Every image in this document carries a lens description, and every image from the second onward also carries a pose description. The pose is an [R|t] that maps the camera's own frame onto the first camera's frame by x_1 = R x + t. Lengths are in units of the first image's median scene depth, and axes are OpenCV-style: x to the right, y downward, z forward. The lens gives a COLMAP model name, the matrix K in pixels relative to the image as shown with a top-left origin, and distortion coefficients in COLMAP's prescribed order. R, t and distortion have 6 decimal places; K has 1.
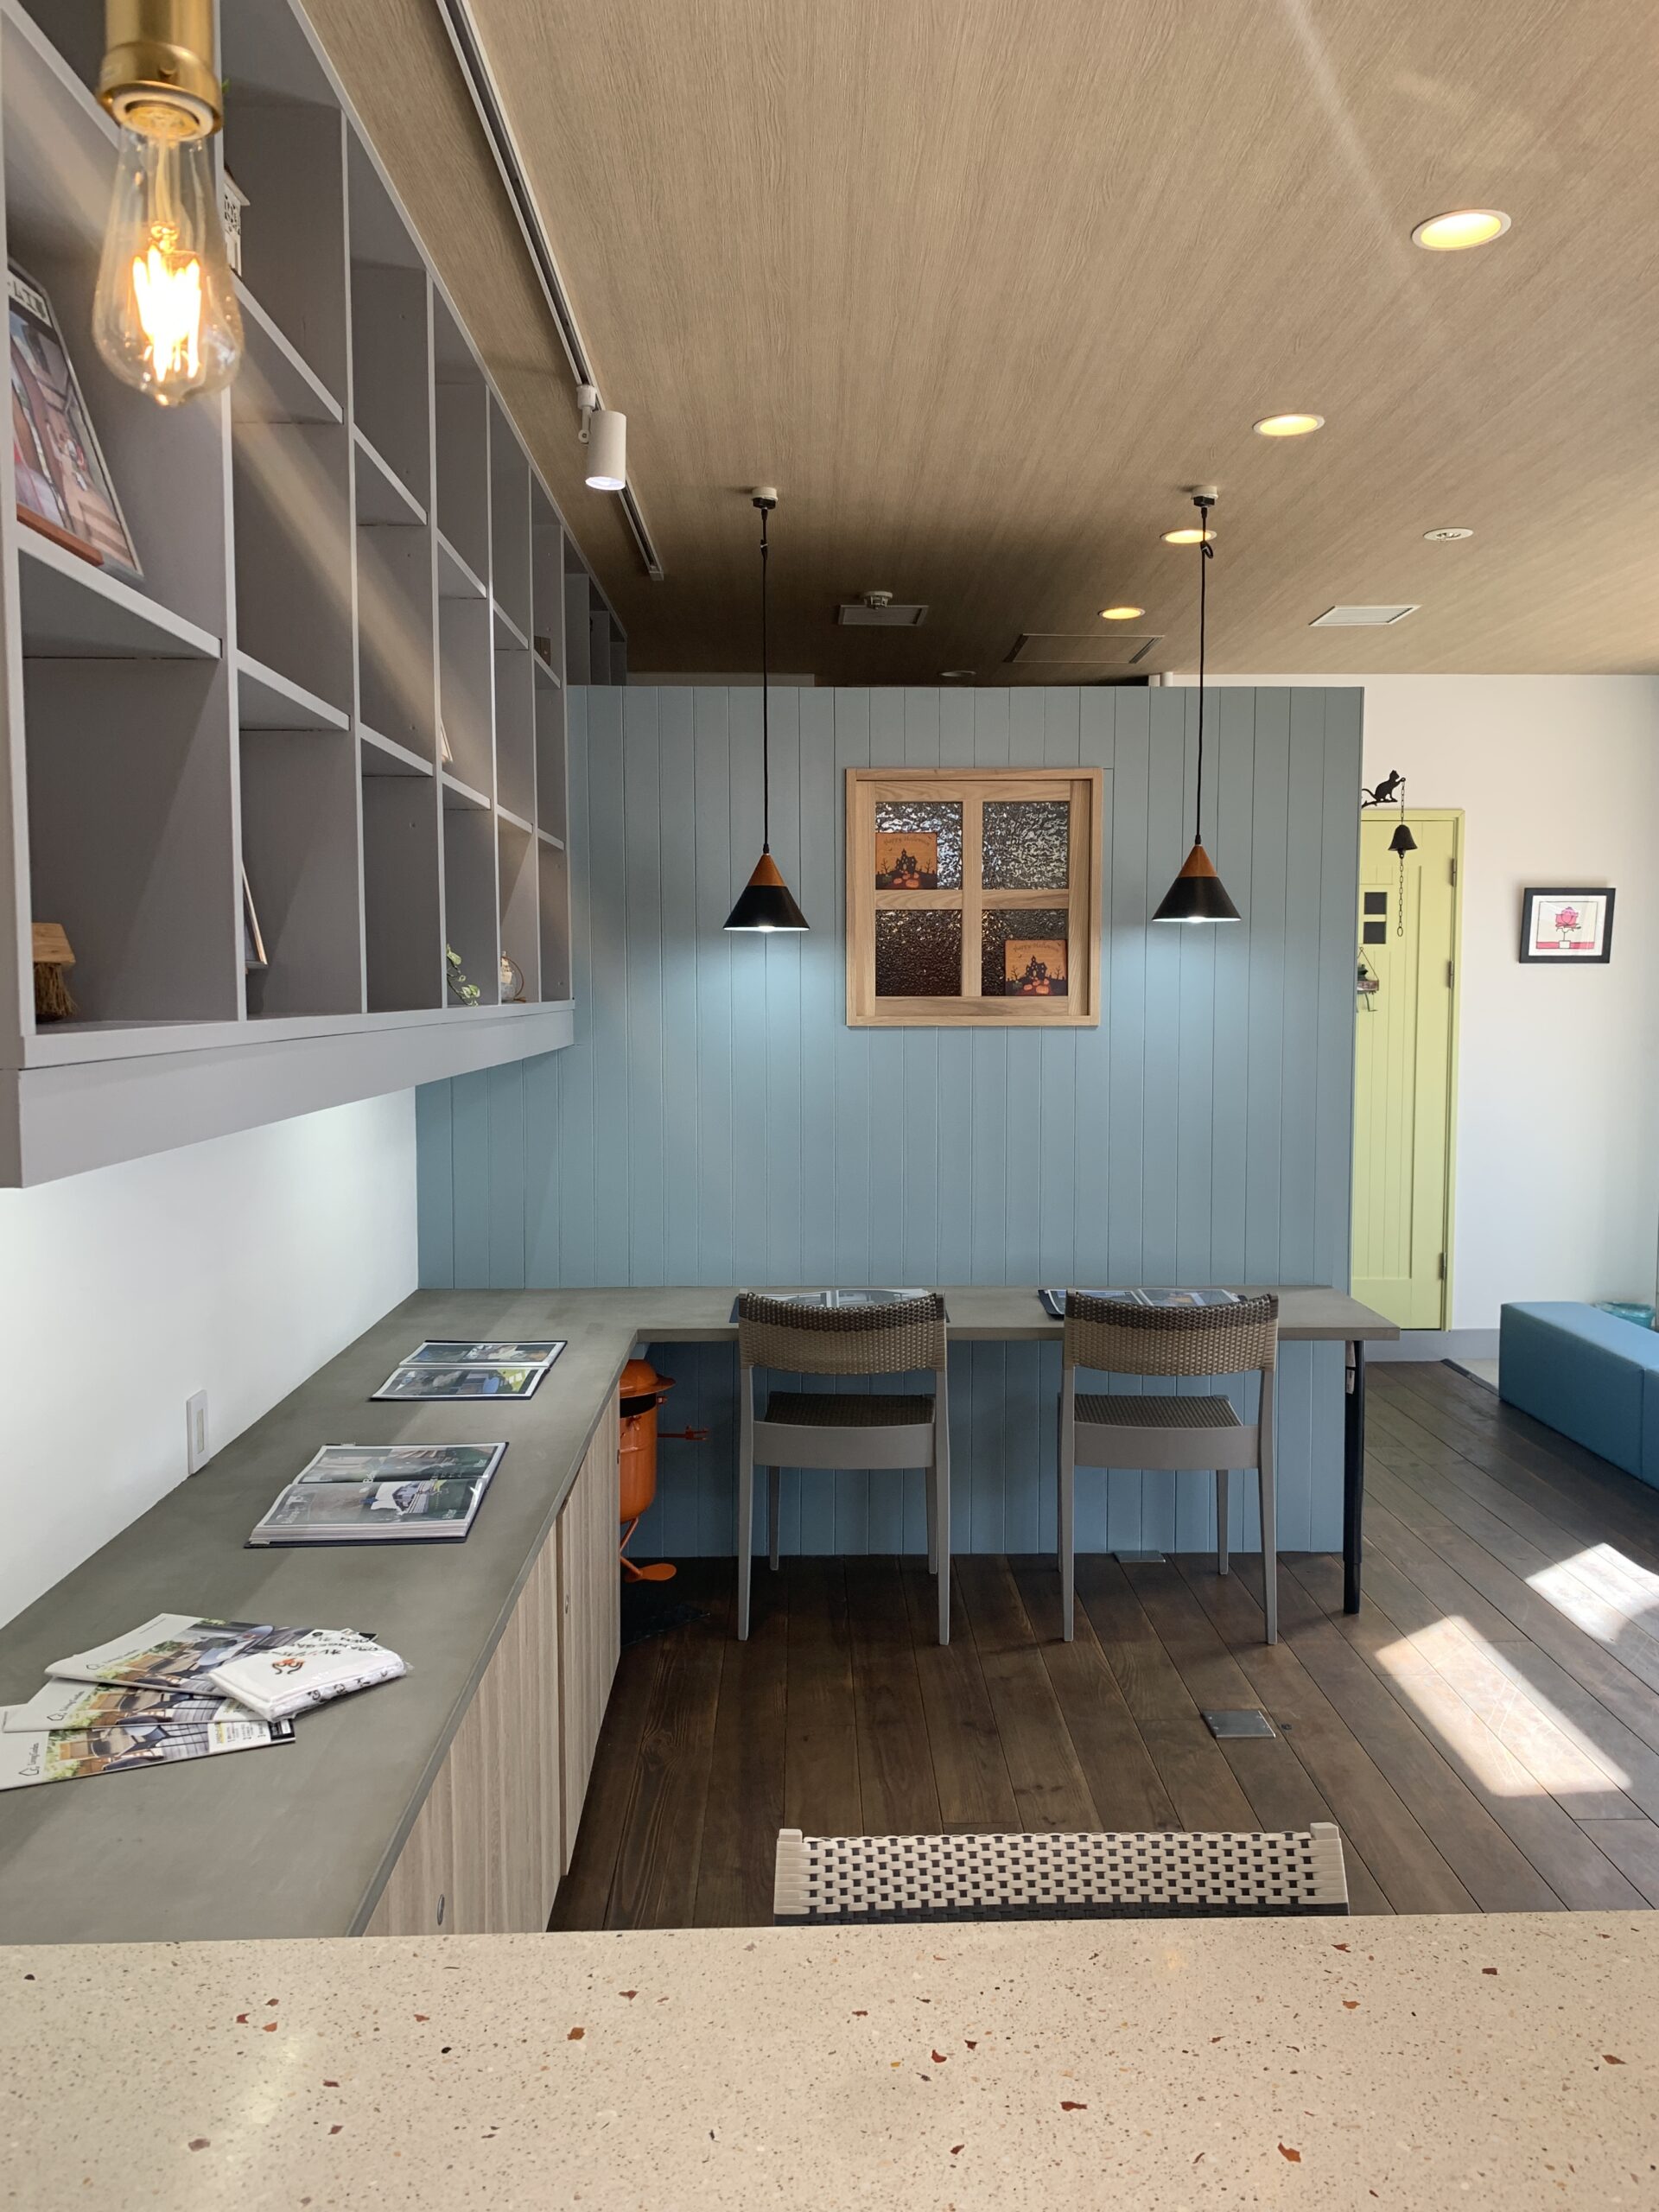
lens RADIAL K [[1673.7, 0, 829.5], [0, 1673.7, 1106.0], [0, 0, 1]] dist [0.189448, -0.314486]
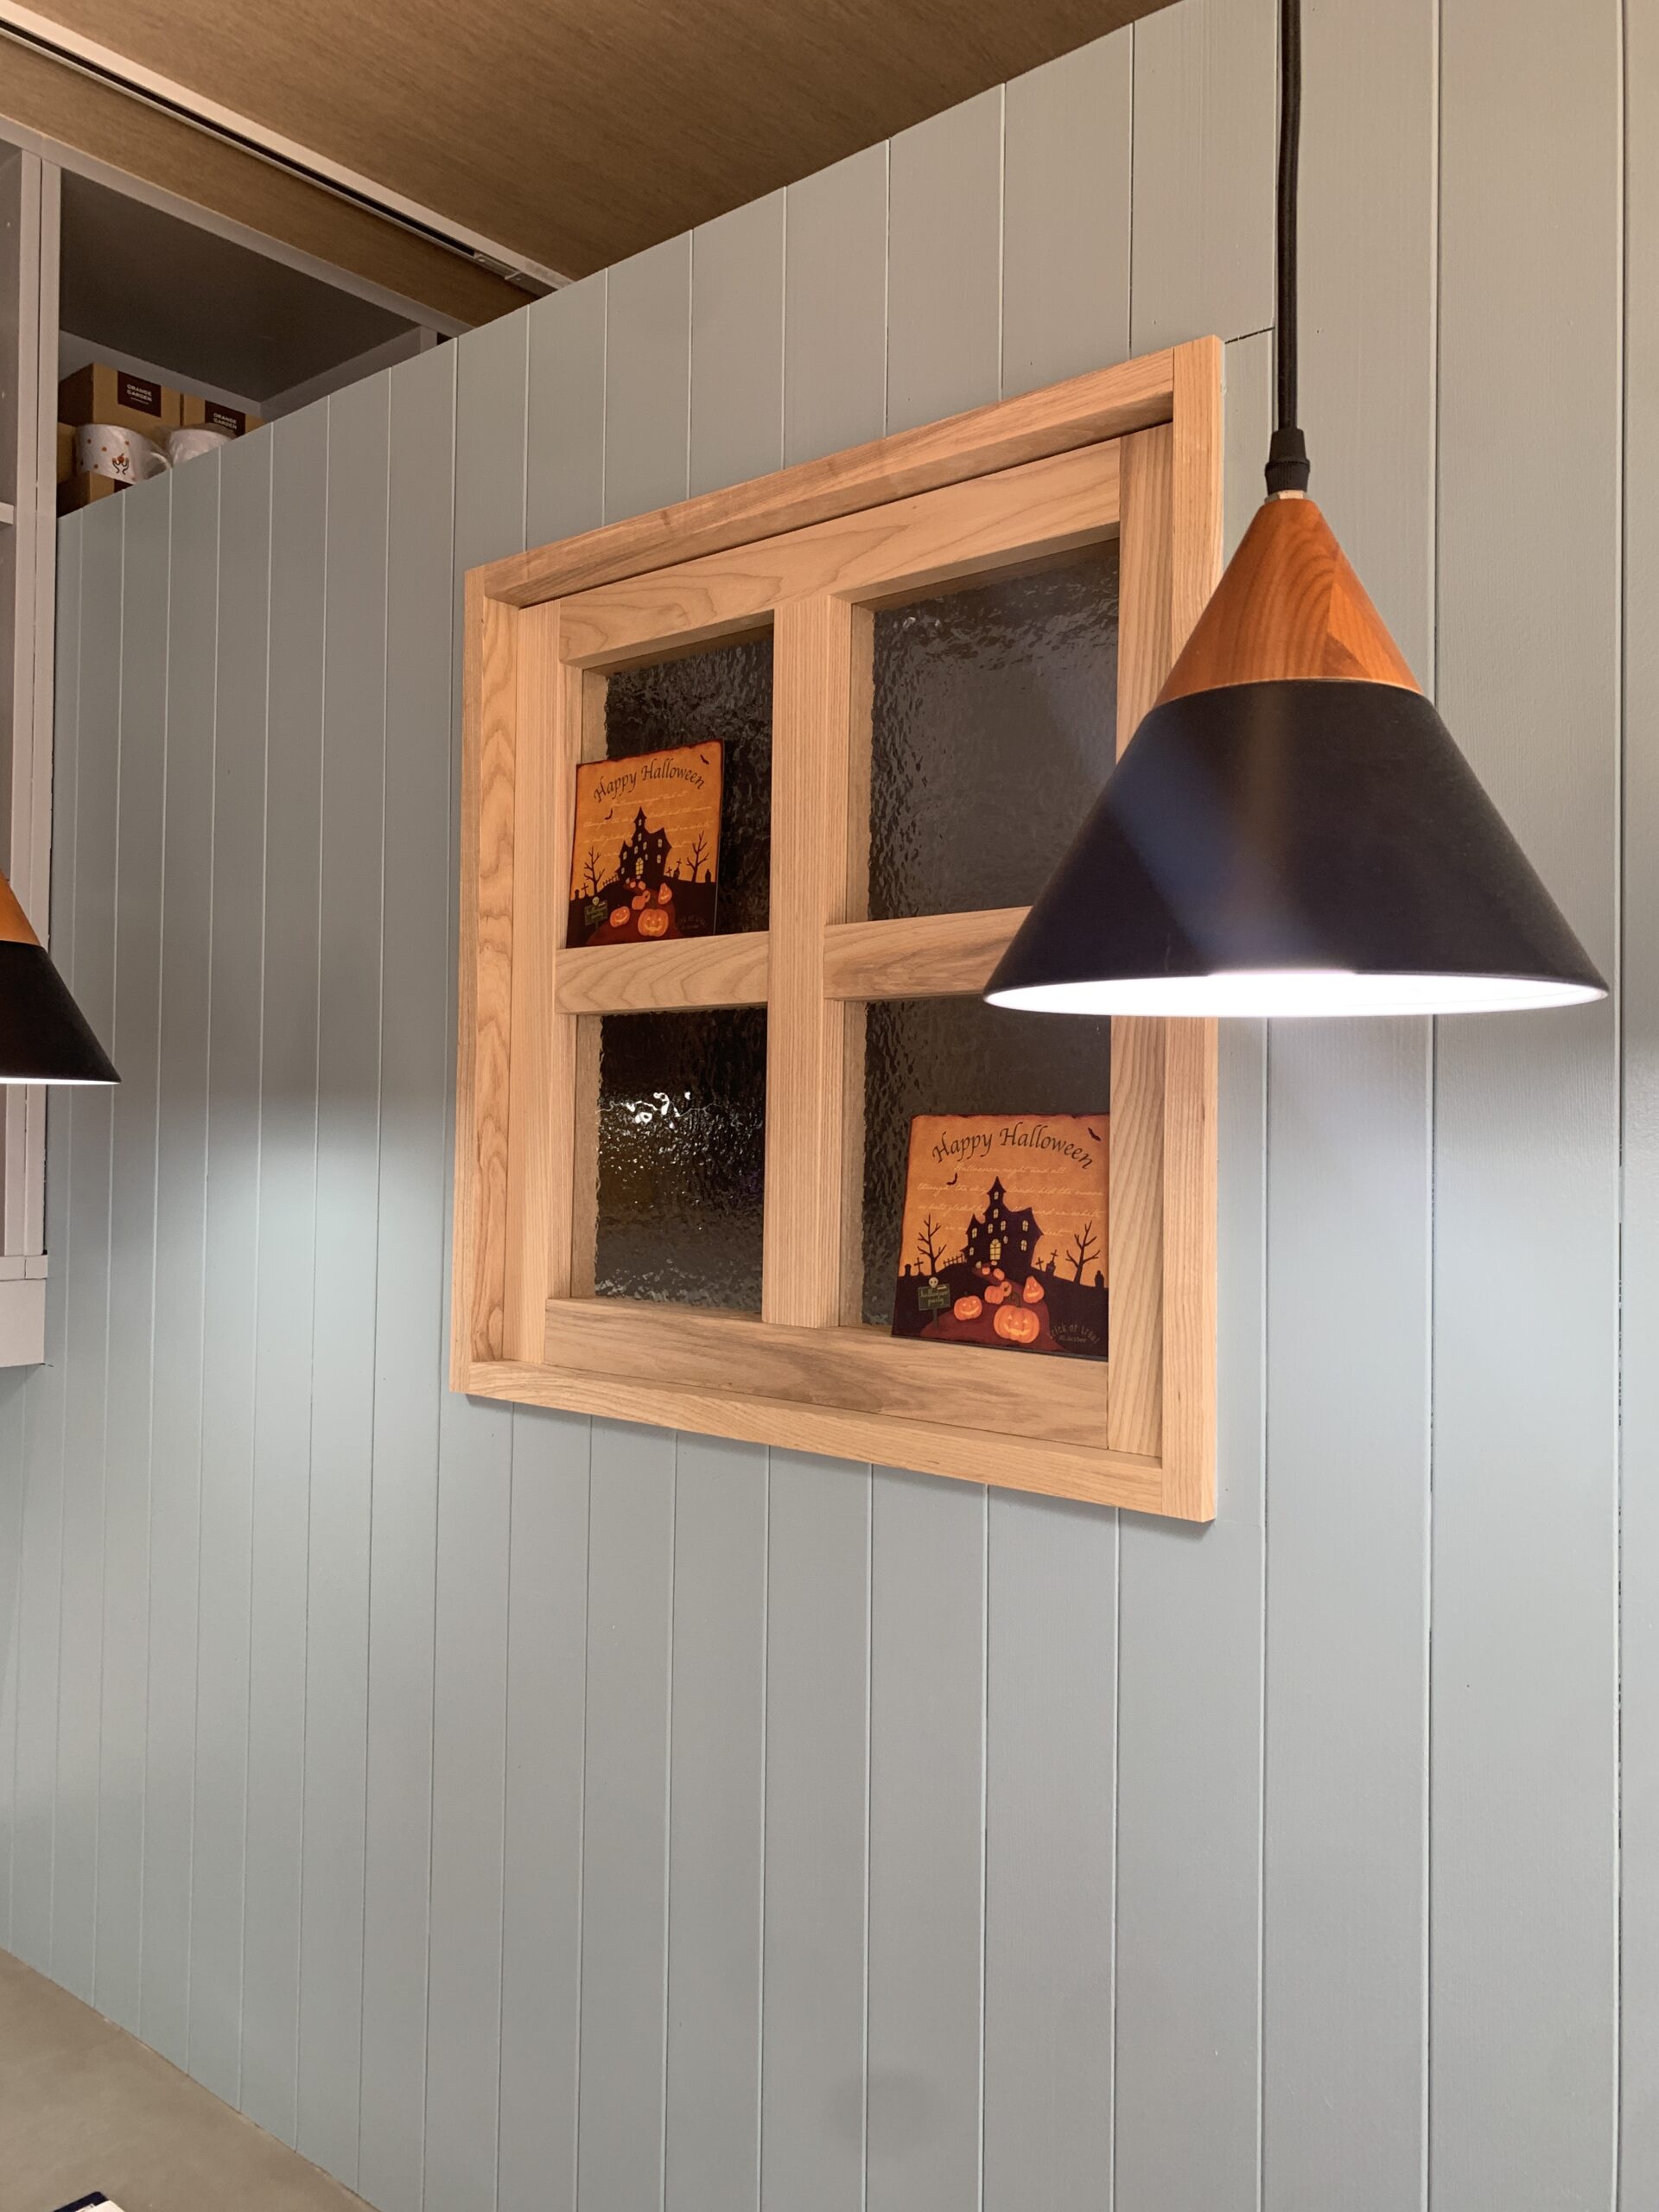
lens RADIAL K [[1673.7, 0, 829.5], [0, 1673.7, 1106.0], [0, 0, 1]] dist [0.189448, -0.314486]
pose [[0.740169, 0.002167, -0.672418, 0.301133], [-0.062944, 0.995827, -0.066077, -0.092721], [0.669469, 0.091232, 0.737216, 0.902343]]
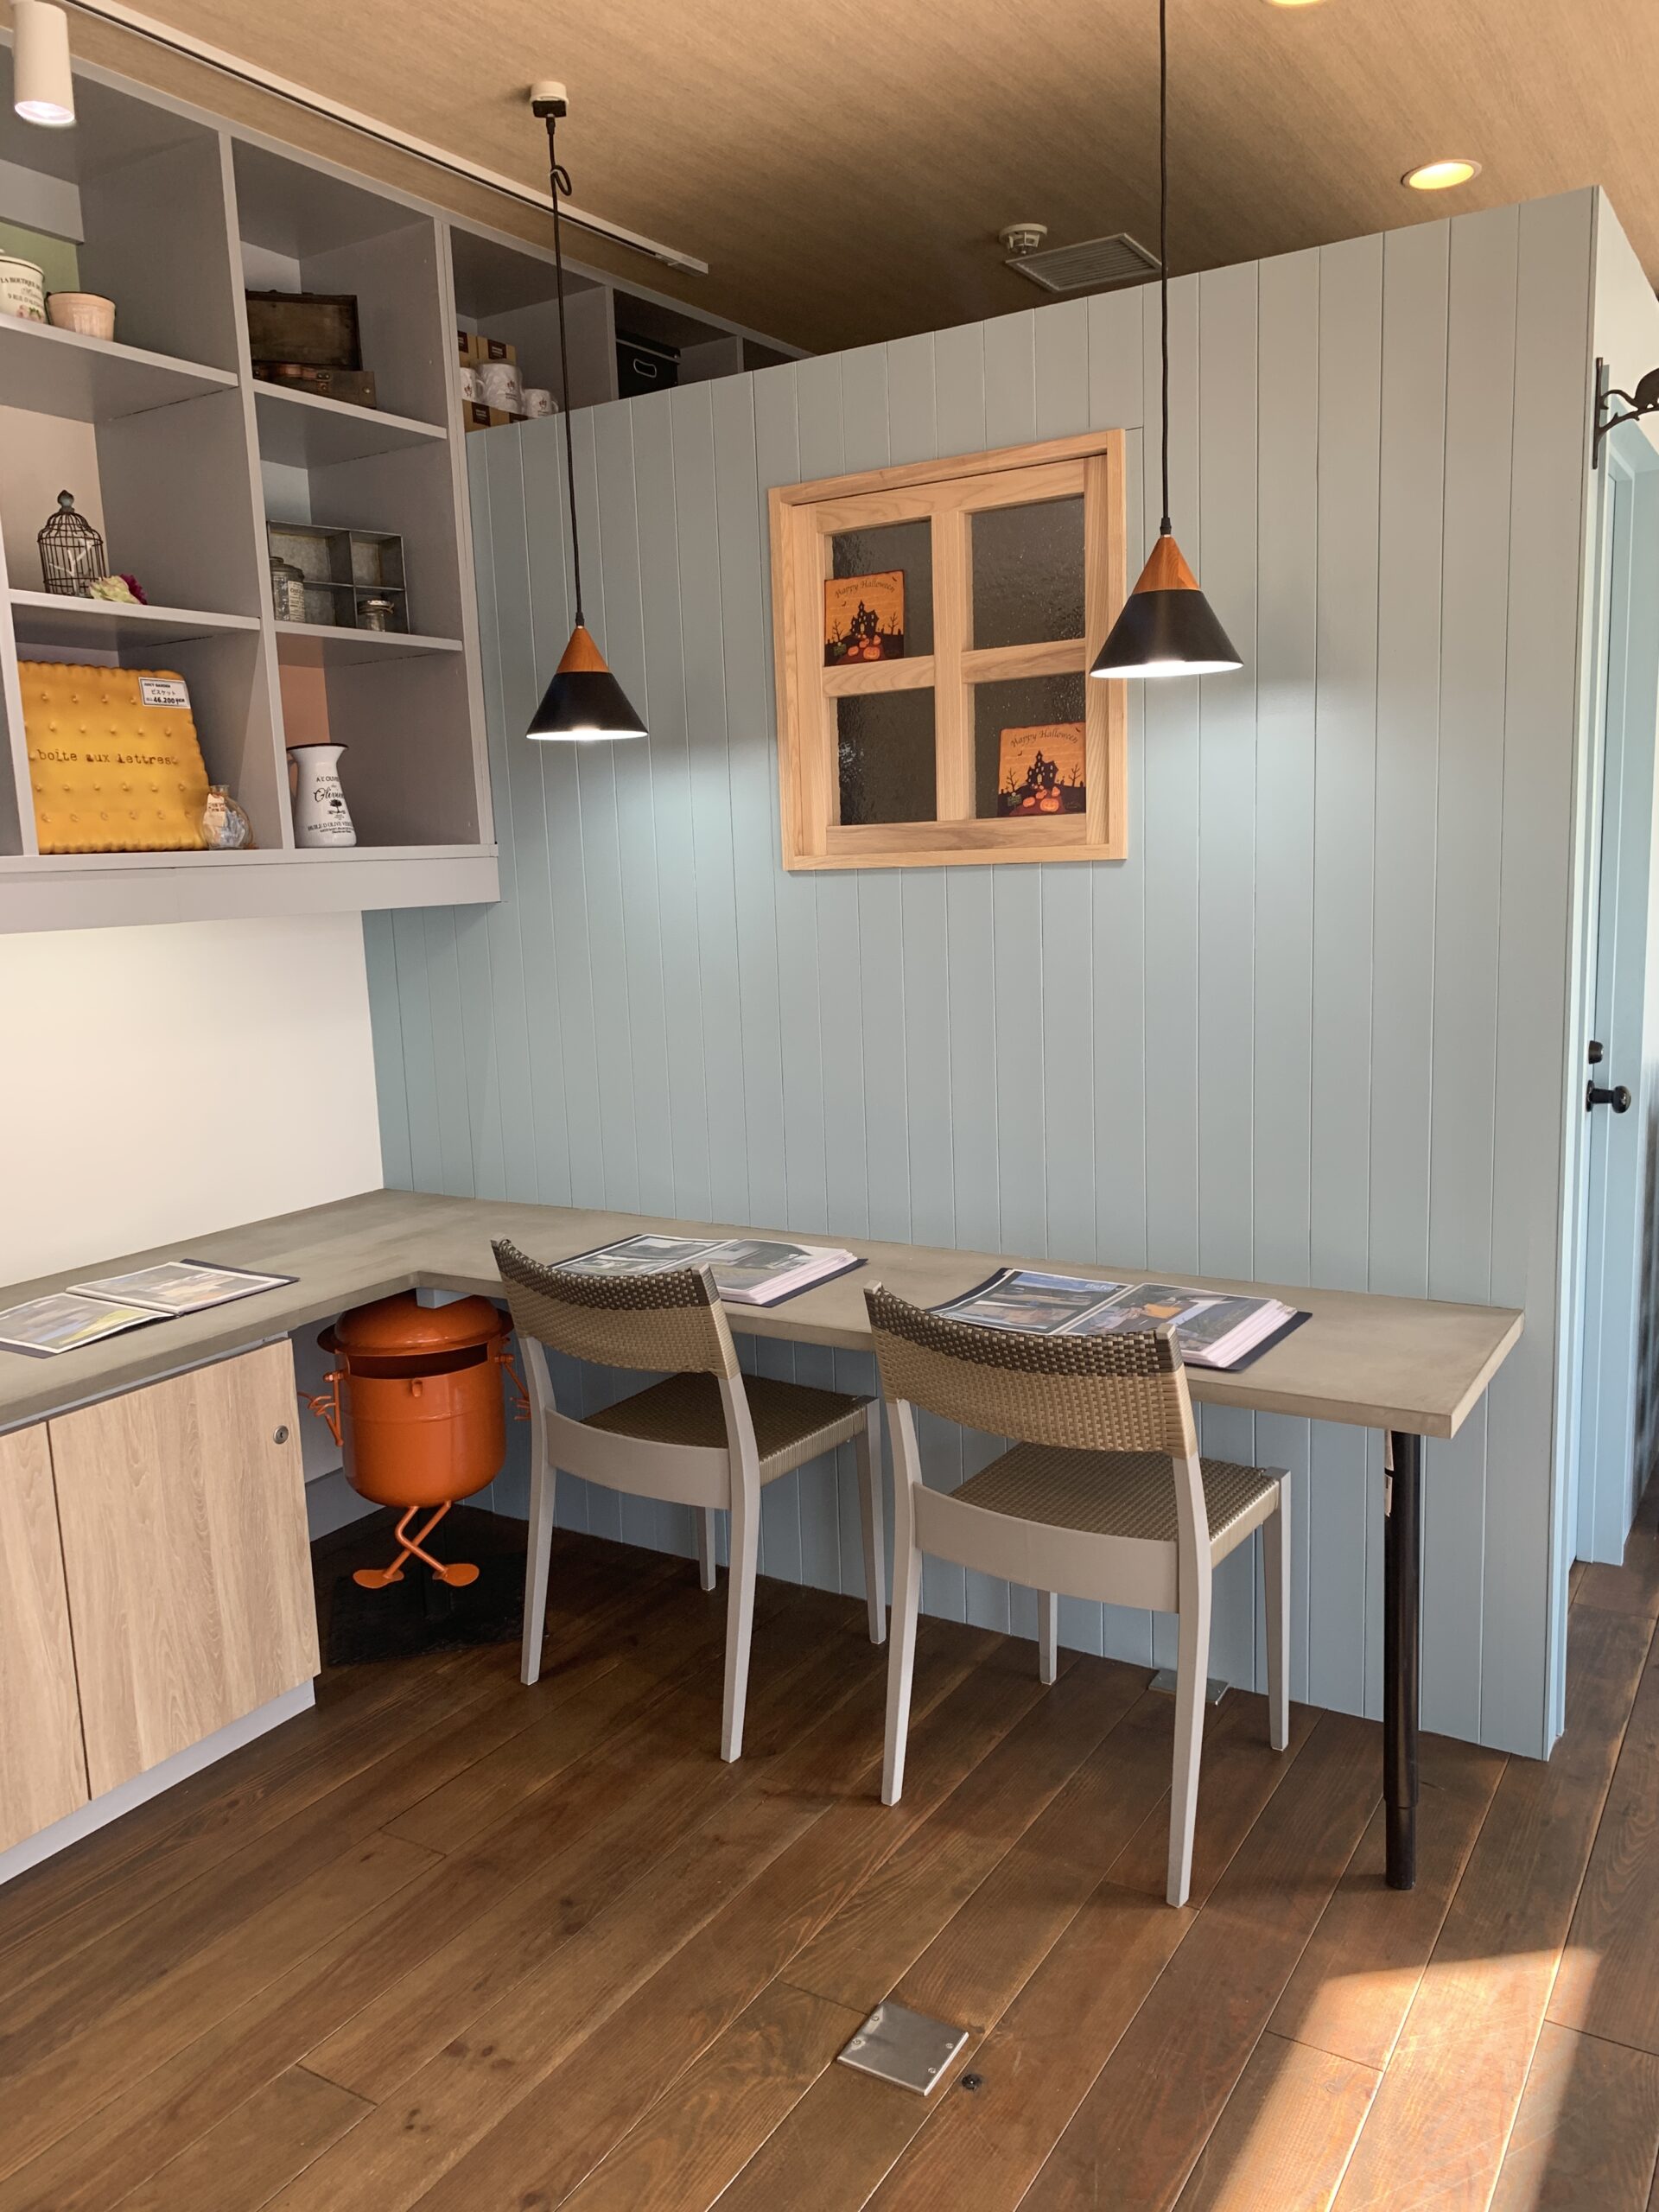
lens RADIAL K [[1673.7, 0, 829.5], [0, 1673.7, 1106.0], [0, 0, 1]] dist [0.189448, -0.314486]
pose [[0.828789, 0.056199, -0.556732, 0.474755], [-0.003745, 0.995479, 0.094913, -0.017461], [0.559549, -0.076578, 0.825252, 0.463255]]
